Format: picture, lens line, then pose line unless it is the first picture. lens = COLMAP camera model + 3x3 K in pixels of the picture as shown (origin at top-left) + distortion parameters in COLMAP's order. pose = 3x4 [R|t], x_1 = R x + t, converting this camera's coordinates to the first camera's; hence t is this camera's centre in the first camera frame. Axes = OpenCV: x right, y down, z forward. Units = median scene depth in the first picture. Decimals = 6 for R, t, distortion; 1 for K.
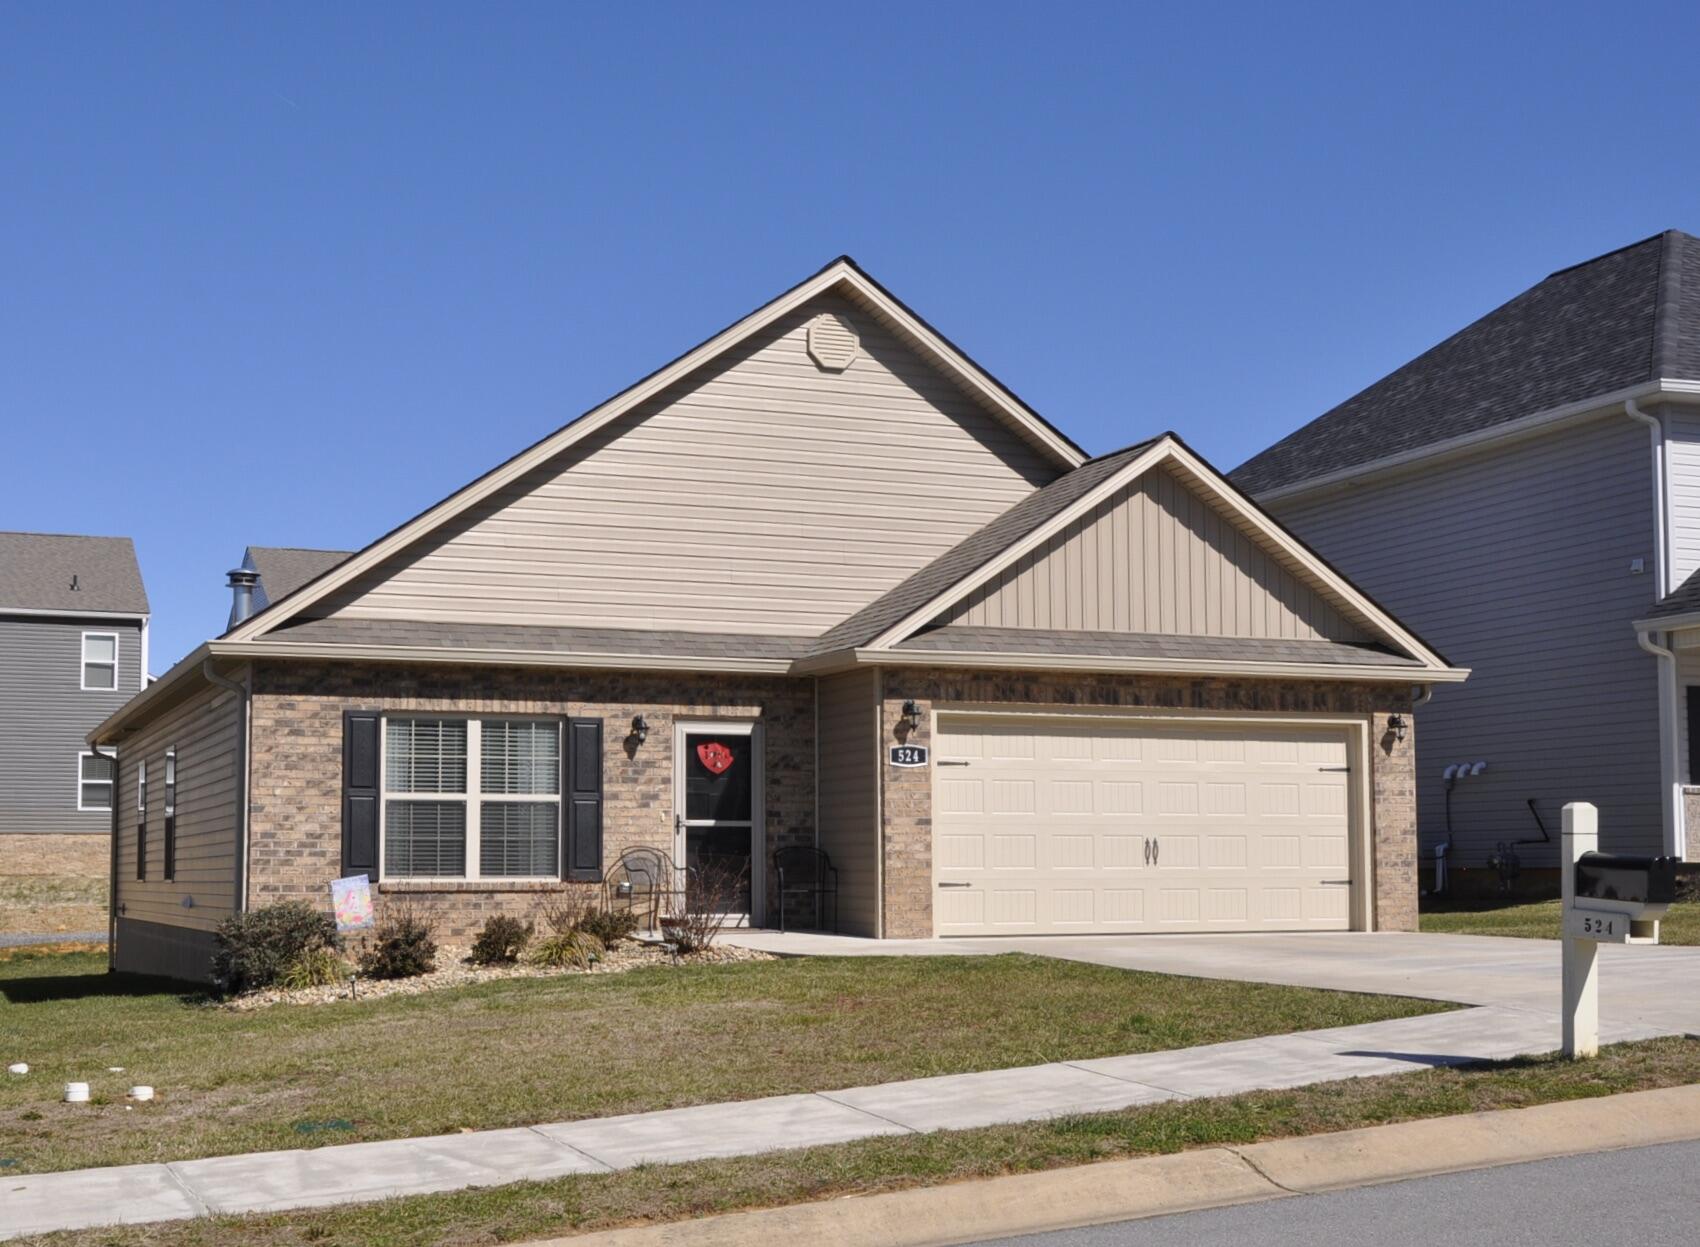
lens RADIAL K [[2305.6, 0, 850.2], [0, 2305.6, 680.0], [0, 0, 1]] dist [0.008948, -0.001752]
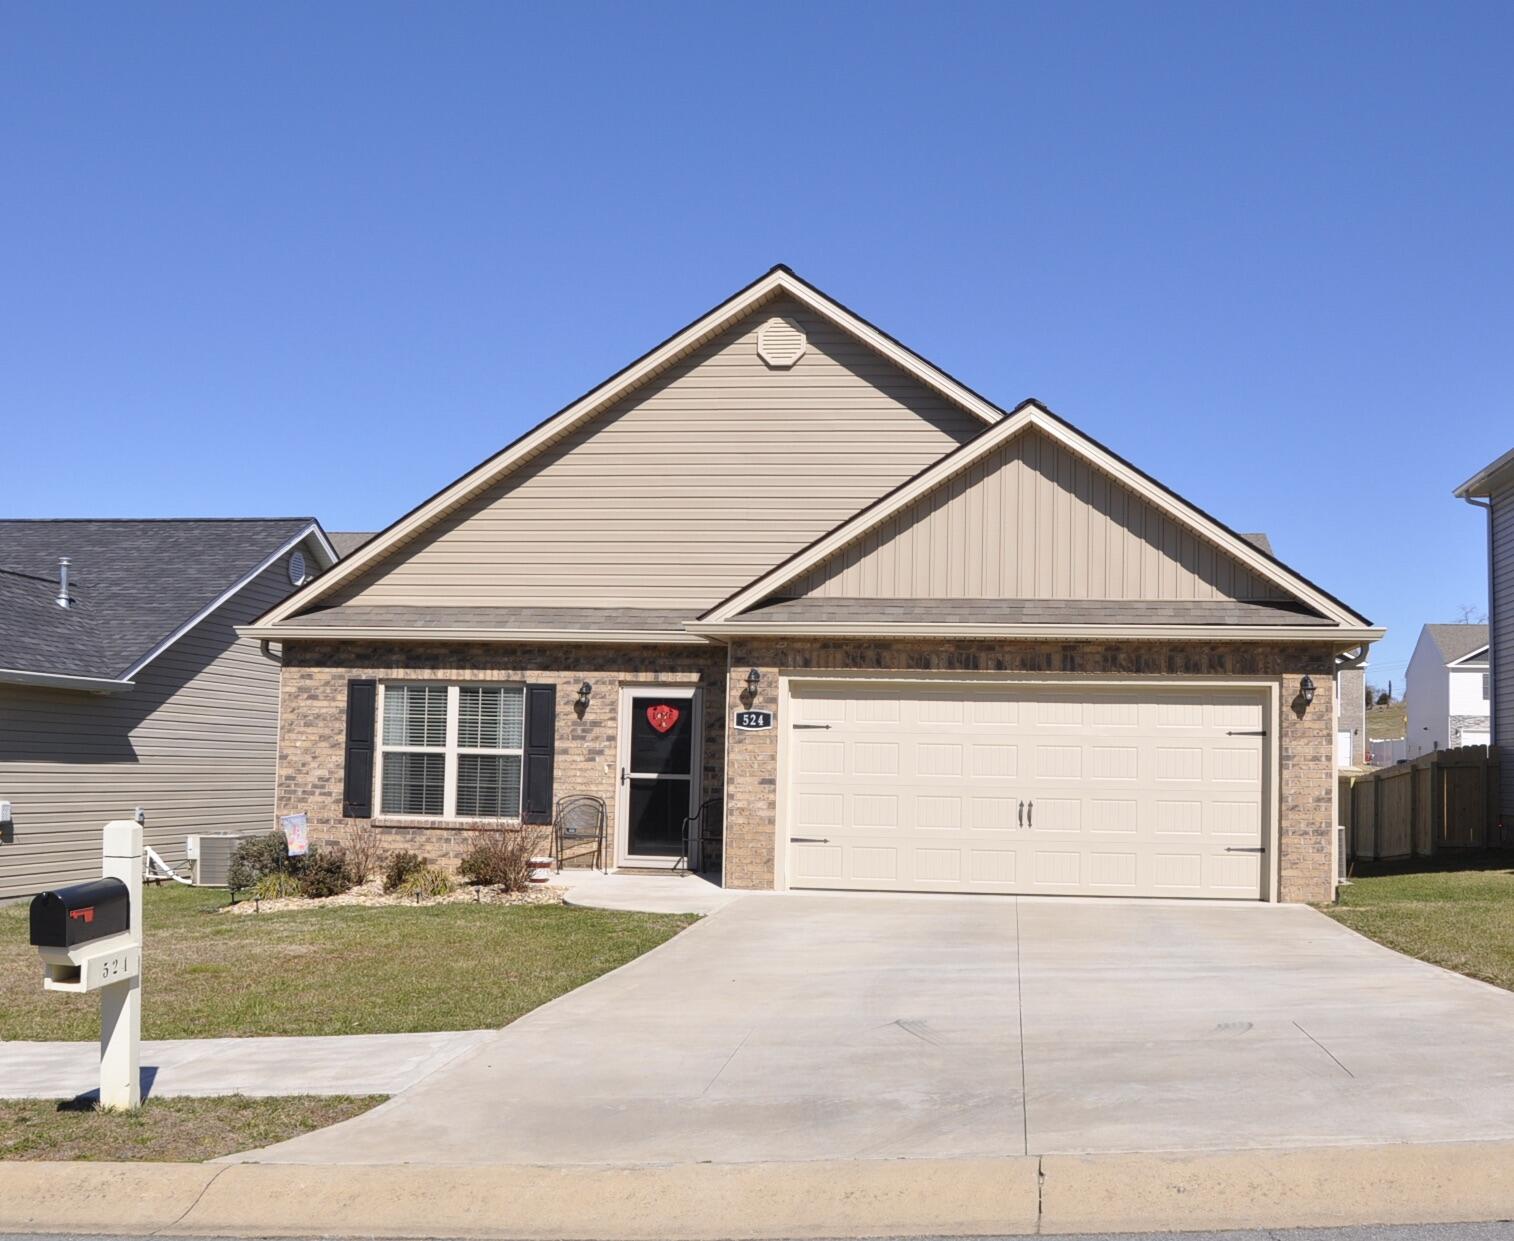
lens RADIAL K [[1748.4, 0, 757.0], [0, 1748.4, 620.5], [0, 0, 1]] dist [-0.111657, 0.001692]
pose [[0.862185, -0.020054, -0.506197, 0.431386], [0.018027, 0.999798, -0.008905, -0.006101], [0.506273, -0.001448, 0.862372, 0.289882]]
